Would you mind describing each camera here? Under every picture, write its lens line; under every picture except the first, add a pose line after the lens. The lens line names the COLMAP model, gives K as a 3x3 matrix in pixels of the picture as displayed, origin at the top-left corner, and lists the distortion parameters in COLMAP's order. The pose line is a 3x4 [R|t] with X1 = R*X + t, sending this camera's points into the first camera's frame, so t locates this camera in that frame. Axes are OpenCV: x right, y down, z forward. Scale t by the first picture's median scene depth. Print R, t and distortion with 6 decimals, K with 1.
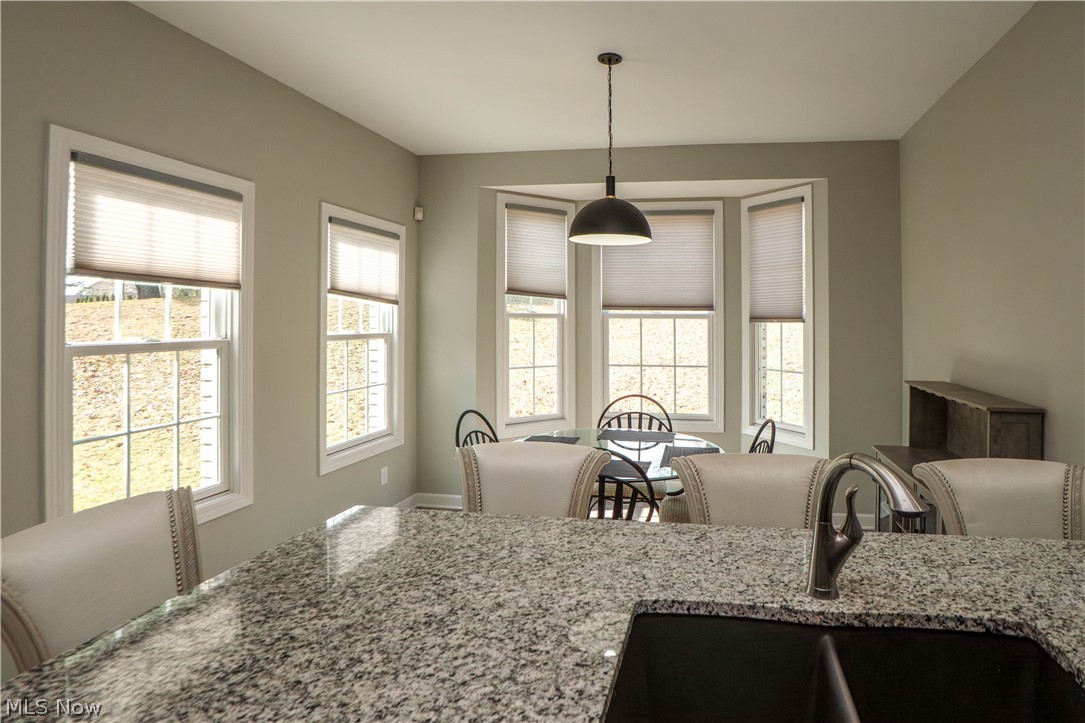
lens RADIAL K [[583.4, 0, 643.2], [0, 583.4, 312.7], [0, 0, 1]] dist [-0.024841, 0.002258]
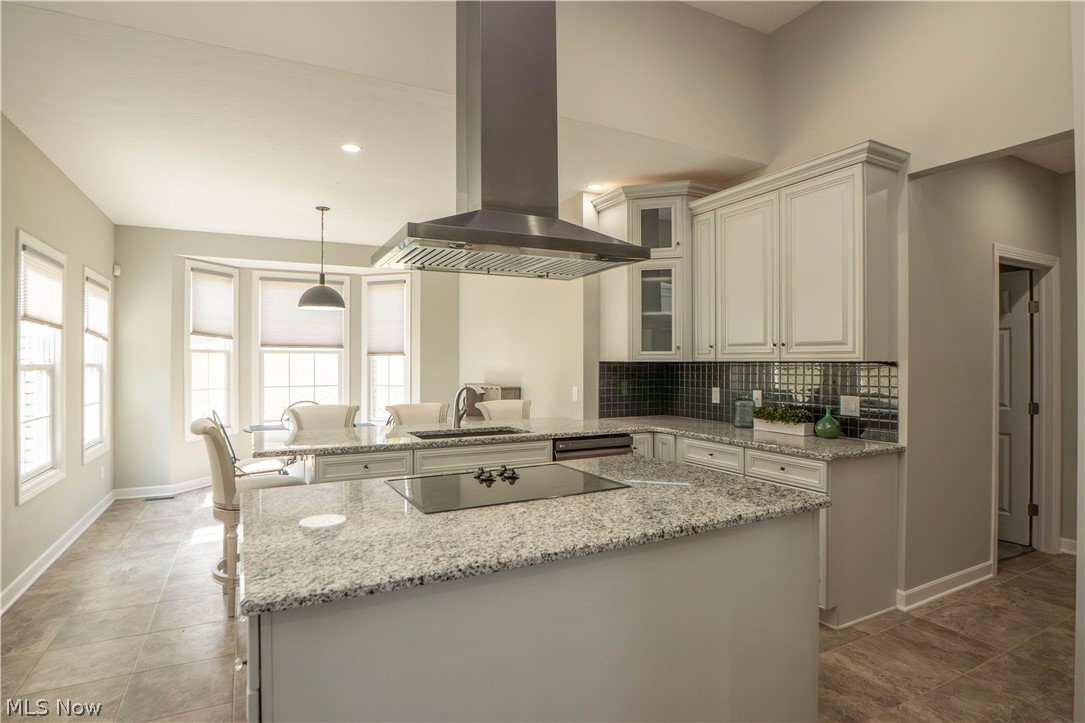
lens RADIAL K [[533.8, 0, 544.7], [0, 533.8, 362.2], [0, 0, 1]] dist [-0.048434, 0.009852]
pose [[0.818152, -0.006971, 0.574959, -0.269408], [-0.002935, 0.999863, 0.016298, 0.009538], [-0.574994, -0.015022, 0.818020, -0.469295]]
